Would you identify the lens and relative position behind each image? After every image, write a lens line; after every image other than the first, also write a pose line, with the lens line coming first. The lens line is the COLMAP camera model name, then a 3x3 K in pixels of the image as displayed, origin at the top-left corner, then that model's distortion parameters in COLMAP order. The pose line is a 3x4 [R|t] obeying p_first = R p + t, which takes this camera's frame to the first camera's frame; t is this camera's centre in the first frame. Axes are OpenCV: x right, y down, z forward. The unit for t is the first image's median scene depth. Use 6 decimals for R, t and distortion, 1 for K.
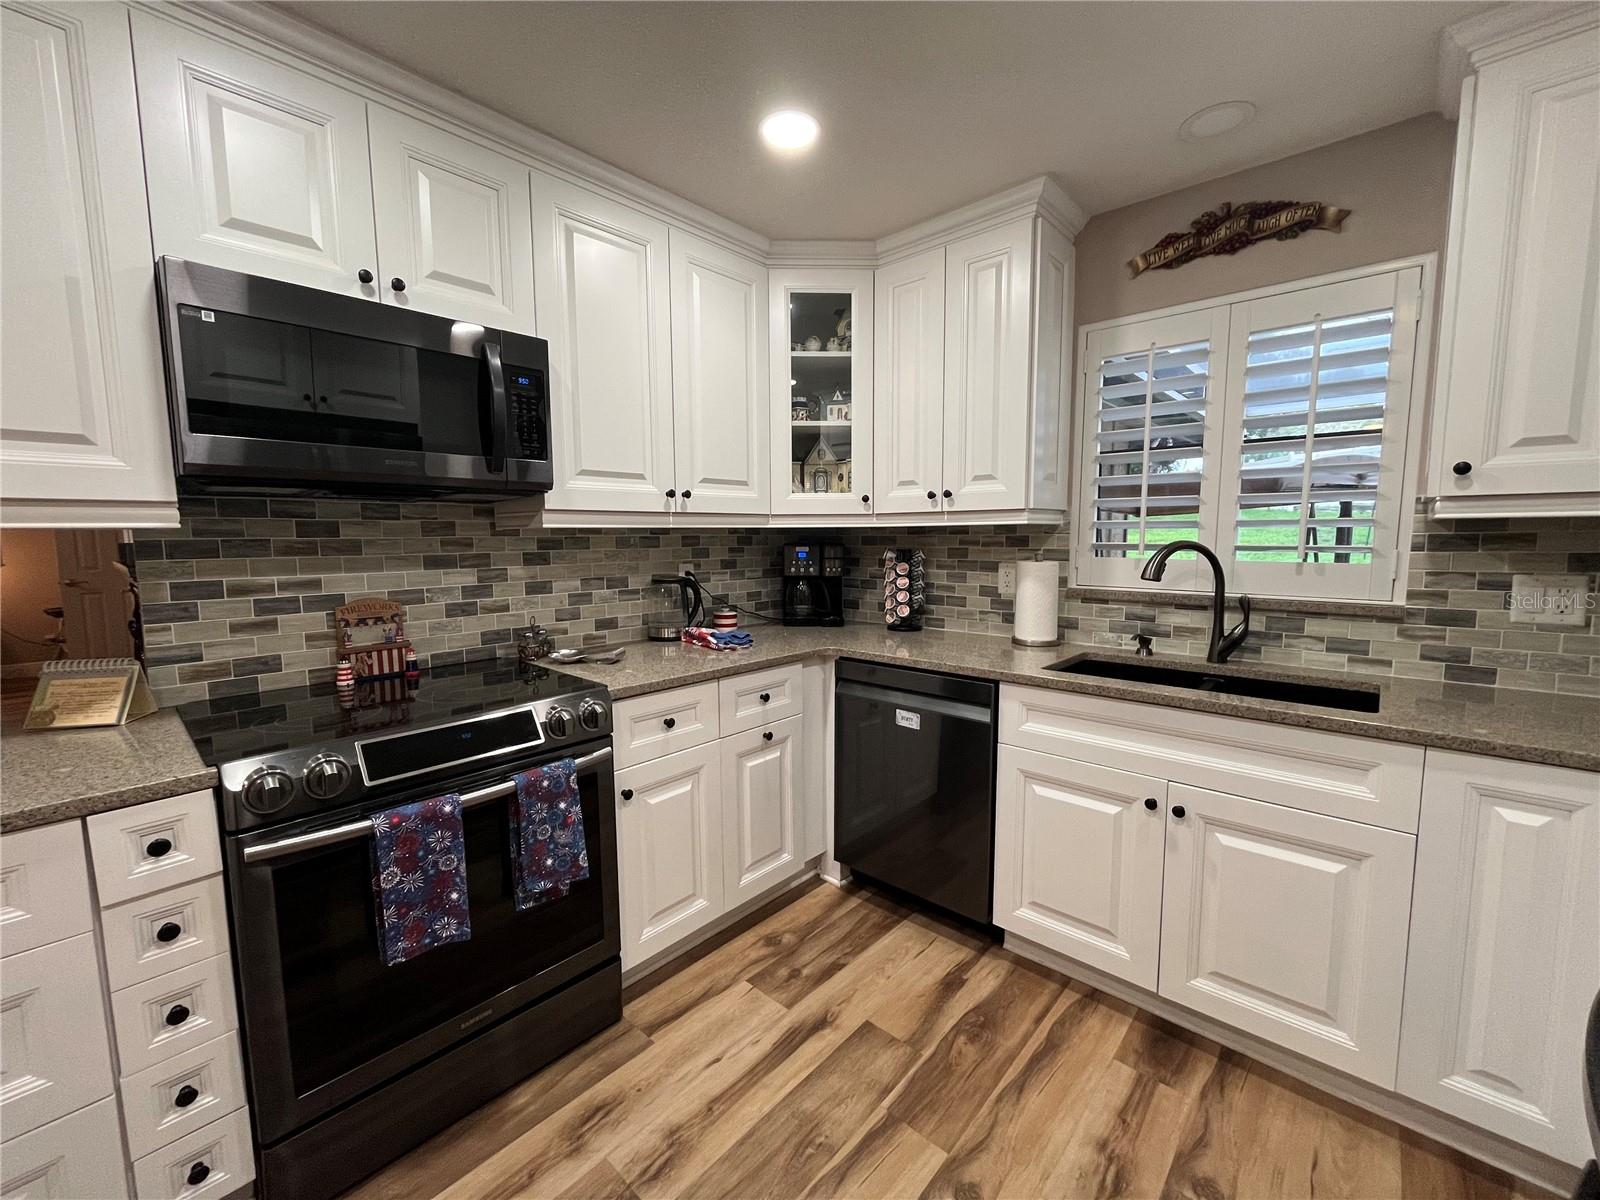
lens RADIAL K [[649.7, 0, 799.4], [0, 649.7, 600.0], [0, 0, 1]] dist [-0.002453, -0.000272]
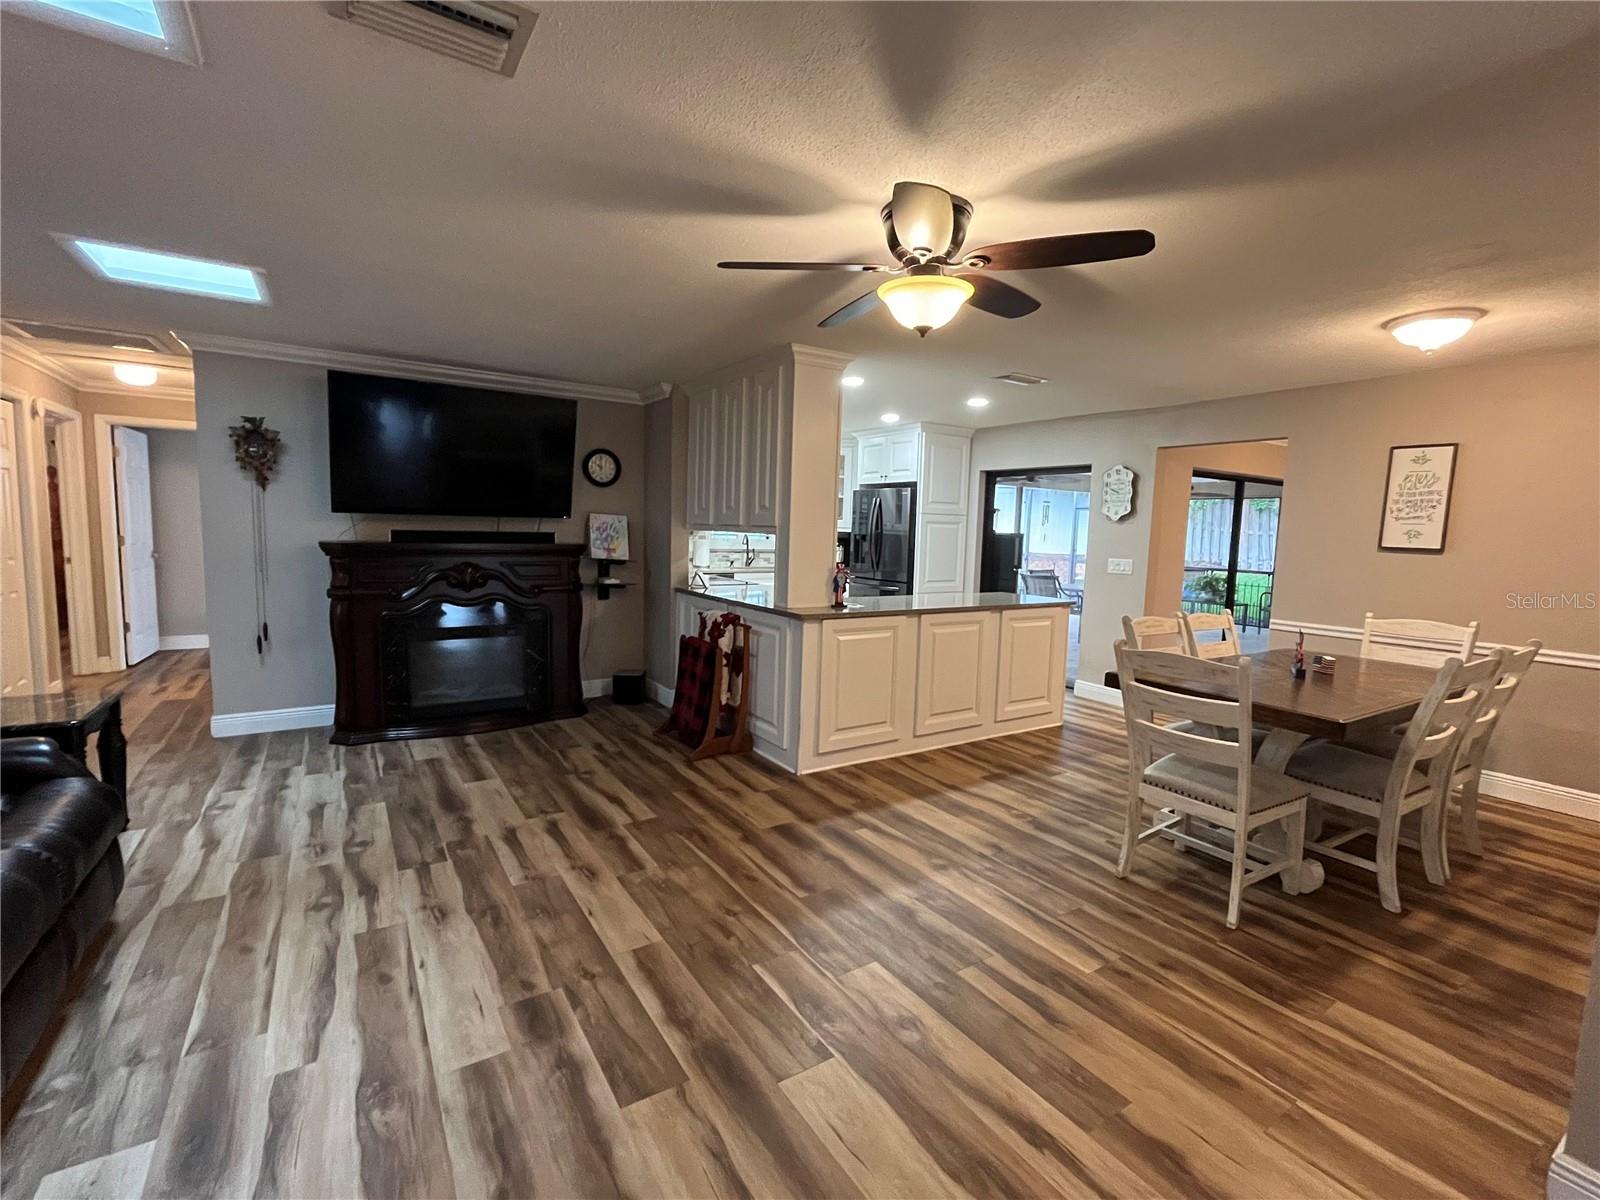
lens RADIAL K [[710.3, 0, 800.1], [0, 710.3, 599.5], [0, 0, 1]] dist [-0.001423, -0.000573]
pose [[0.253257, -0.085597, 0.963605, -3.376226], [0.065802, 0.995295, 0.071118, 0.015026], [-0.965159, 0.045396, 0.257697, -0.344567]]
